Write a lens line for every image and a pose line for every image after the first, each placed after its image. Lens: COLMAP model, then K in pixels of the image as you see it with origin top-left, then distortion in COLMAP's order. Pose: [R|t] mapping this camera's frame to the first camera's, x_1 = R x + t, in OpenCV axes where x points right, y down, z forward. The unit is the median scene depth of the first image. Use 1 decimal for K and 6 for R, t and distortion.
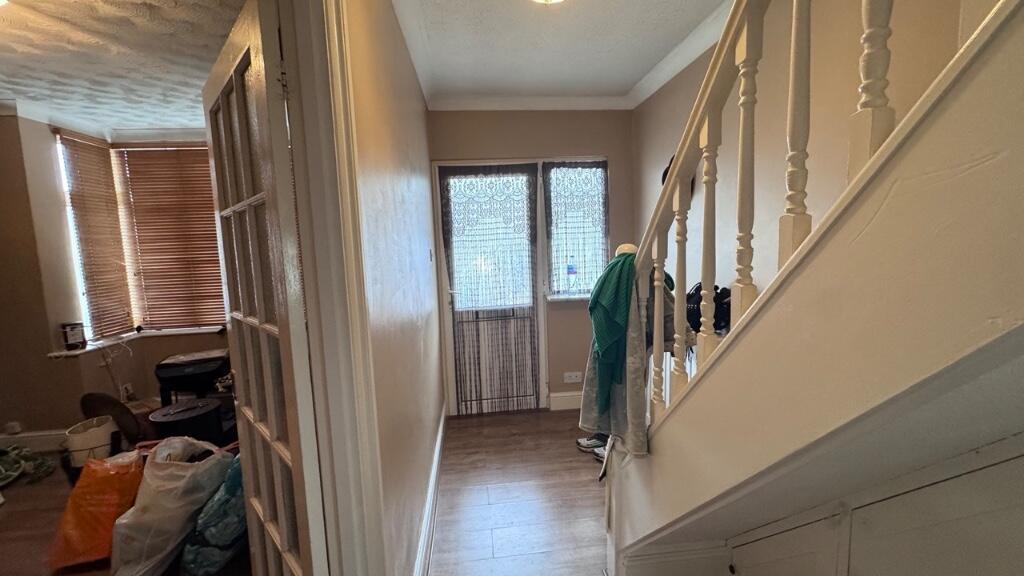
lens RADIAL K [[416.6, 0, 517.0], [0, 416.6, 284.8], [0, 0, 1]] dist [-0.003945, 0.000289]
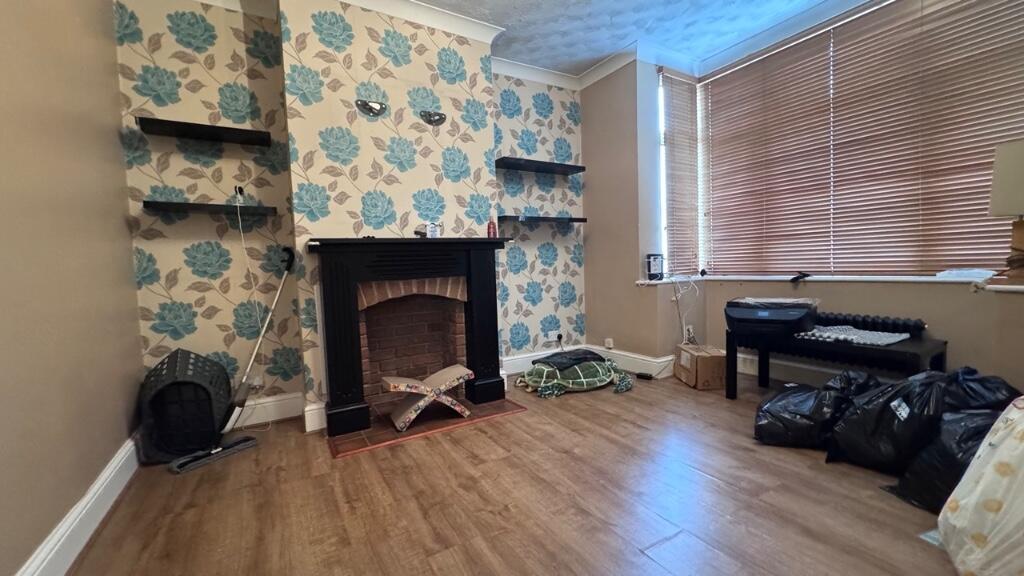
lens RADIAL K [[417.1, 0, 515.6], [0, 417.1, 283.8], [0, 0, 1]] dist [-0.006905, 0.003158]
pose [[0.440887, 0.069287, -0.894884, -0.291280], [-0.077921, 0.996206, 0.038742, 0.150514], [0.894174, 0.052649, 0.444613, 0.232342]]
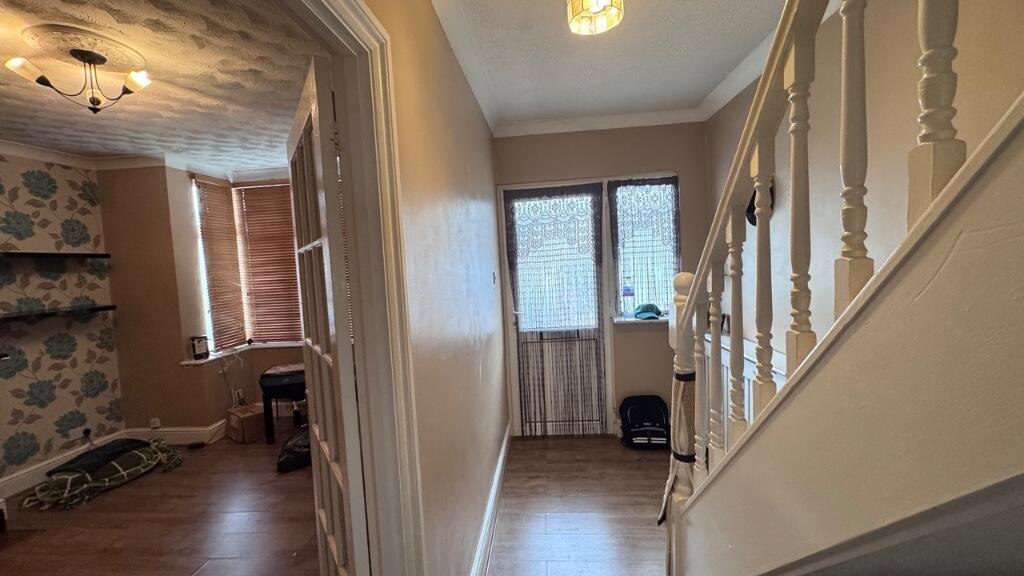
lens RADIAL K [[417.1, 0, 515.6], [0, 417.1, 283.8], [0, 0, 1]] dist [-0.006905, 0.003158]
pose [[0.981730, -0.002309, -0.190268, 0.038259], [-0.003915, 0.999470, -0.032331, -0.022663], [0.190242, 0.032486, 0.981200, 0.003812]]
